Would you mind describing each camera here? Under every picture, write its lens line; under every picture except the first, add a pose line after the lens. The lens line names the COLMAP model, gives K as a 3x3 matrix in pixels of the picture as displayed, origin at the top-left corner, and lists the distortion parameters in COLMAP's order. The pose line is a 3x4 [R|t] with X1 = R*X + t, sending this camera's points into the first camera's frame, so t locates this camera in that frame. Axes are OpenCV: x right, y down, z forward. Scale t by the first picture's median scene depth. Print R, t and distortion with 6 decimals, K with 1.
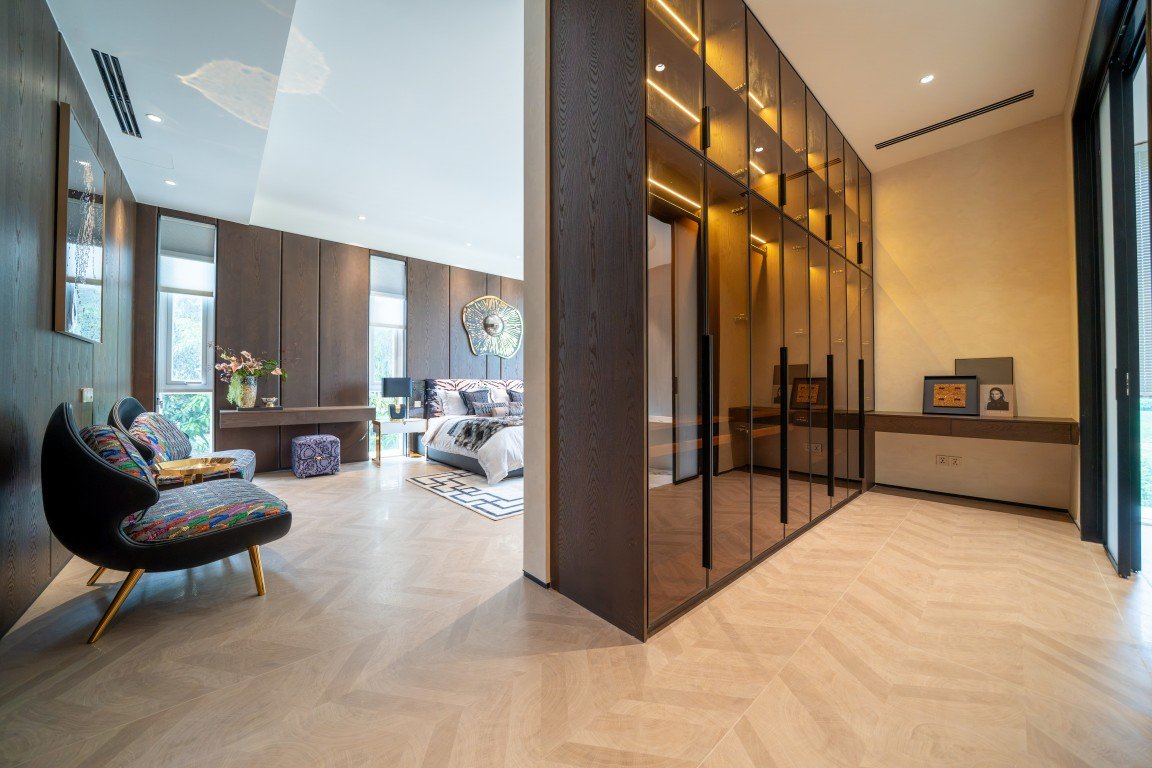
lens RADIAL K [[401.5, 0, 573.5], [0, 401.5, 380.6], [0, 0, 1]] dist [-0.000660, -0.000192]
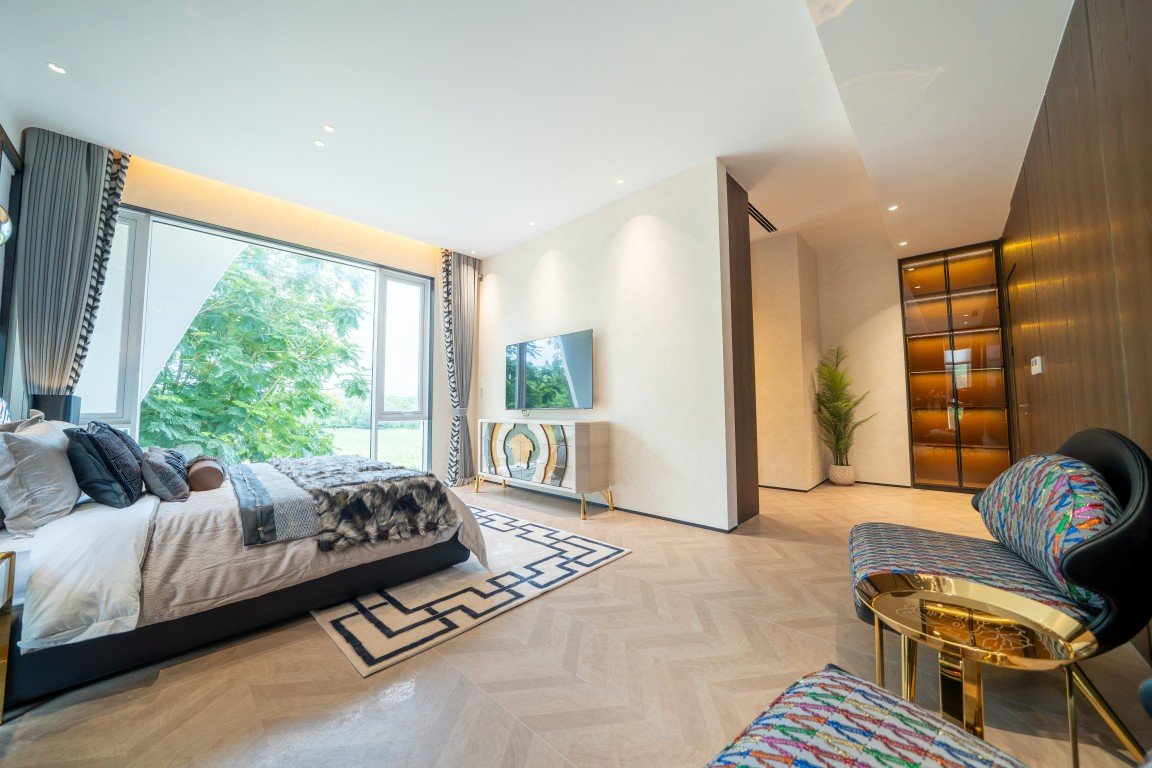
lens RADIAL K [[401.5, 0, 573.5], [0, 401.5, 380.6], [0, 0, 1]] dist [-0.000660, -0.000192]
pose [[-0.083732, 0.068530, 0.994129, -0.997508], [-0.007778, 0.997557, -0.069421, 0.013716], [-0.996458, -0.013545, -0.082995, 1.064144]]
